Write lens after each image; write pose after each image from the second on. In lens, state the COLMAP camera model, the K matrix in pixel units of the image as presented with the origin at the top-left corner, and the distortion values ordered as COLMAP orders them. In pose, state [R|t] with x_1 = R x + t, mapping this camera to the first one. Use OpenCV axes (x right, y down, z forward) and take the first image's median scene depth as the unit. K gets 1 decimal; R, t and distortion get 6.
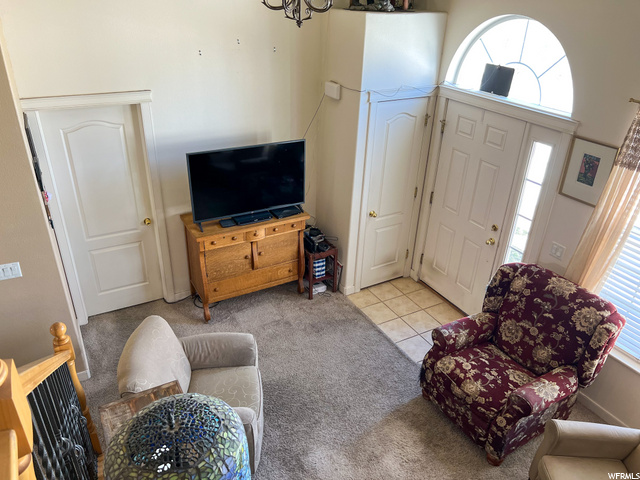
lens RADIAL K [[480.8, 0, 319.0], [0, 480.8, 241.7], [0, 0, 1]] dist [0.032381, -0.040720]
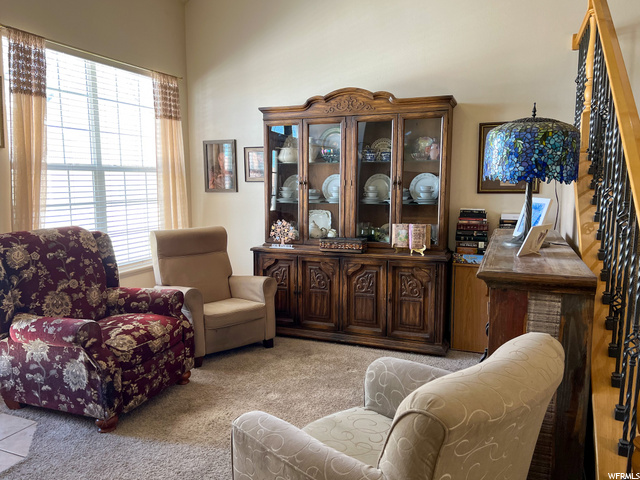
lens RADIAL K [[480.8, 0, 320.1], [0, 480.8, 245.2], [0, 0, 1]] dist [0.032381, -0.040720]
pose [[-0.633308, -0.132831, 0.762415, -0.495992], [0.352050, 0.827877, 0.436670, -0.097740], [-0.689189, 0.544955, -0.477538, 1.072350]]
